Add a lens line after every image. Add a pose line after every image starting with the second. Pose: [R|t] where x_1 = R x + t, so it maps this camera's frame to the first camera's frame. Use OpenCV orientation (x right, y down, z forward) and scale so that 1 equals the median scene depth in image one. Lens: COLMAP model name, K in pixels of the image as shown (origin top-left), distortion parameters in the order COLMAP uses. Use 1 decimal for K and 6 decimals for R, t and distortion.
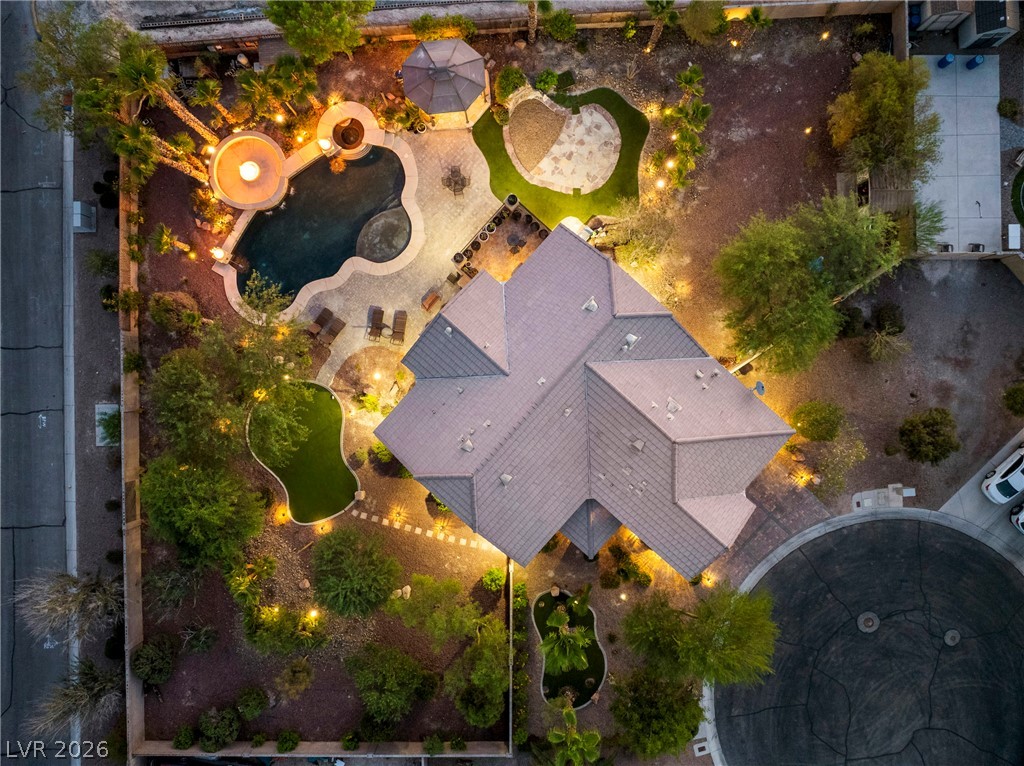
lens RADIAL K [[726.9, 0, 512.0], [0, 726.9, 383.0], [0, 0, 1]] dist [-0.072106, 0.044579]
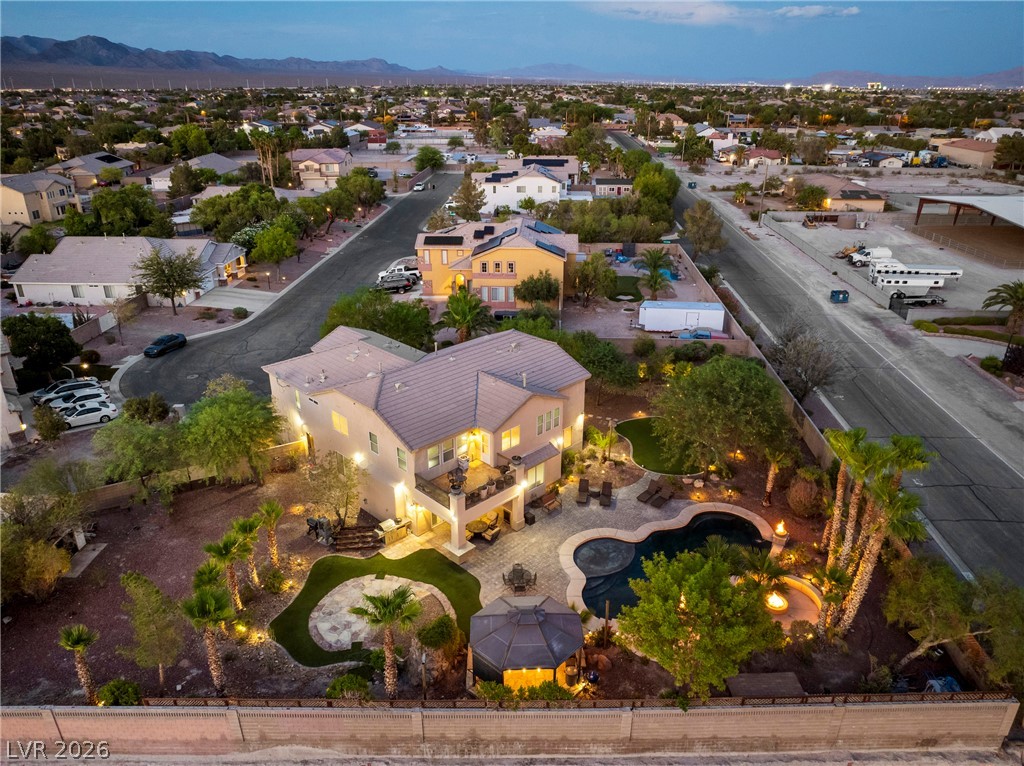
lens RADIAL K [[726.9, 0, 512.0], [0, 726.9, 383.0], [0, 0, 1]] dist [-0.072106, 0.044579]
pose [[-0.997993, -0.010219, 0.062492, -0.118491], [0.061321, -0.402148, 0.913519, -0.947115], [0.015796, 0.915518, 0.401967, 0.446767]]
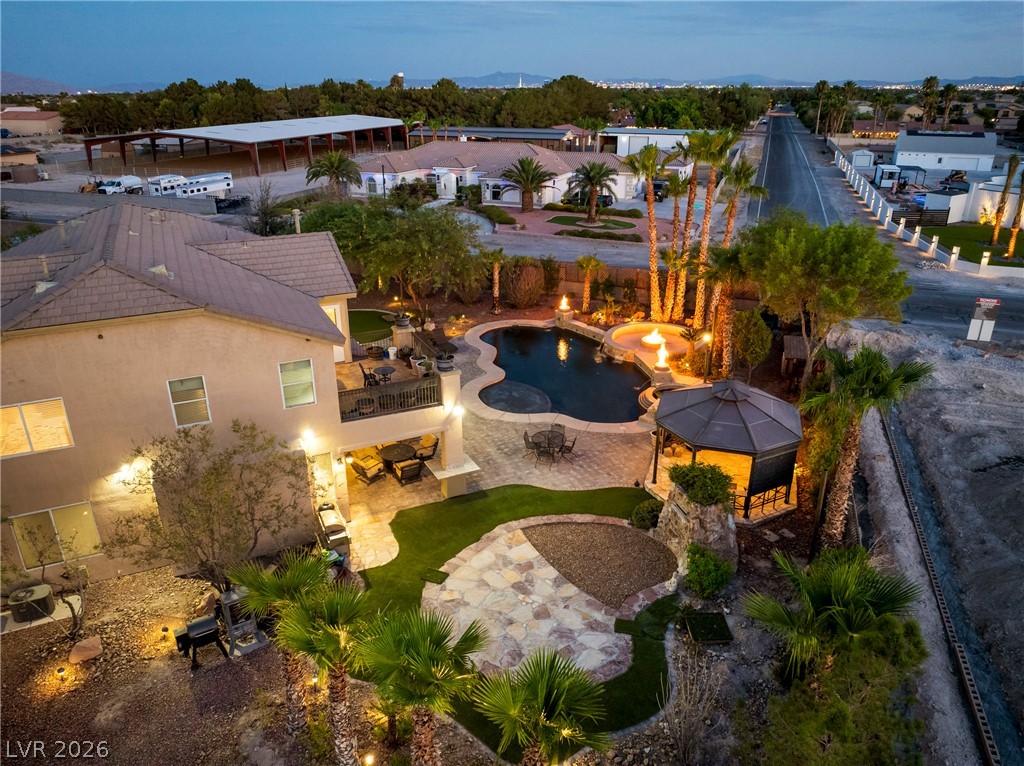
lens RADIAL K [[726.9, 0, 512.0], [0, 726.9, 383.0], [0, 0, 1]] dist [-0.072106, 0.044579]
pose [[-0.386476, 0.363913, -0.847469, 0.395119], [-0.922277, -0.158998, 0.352315, -0.438731], [-0.006534, 0.917762, 0.397077, 0.723904]]
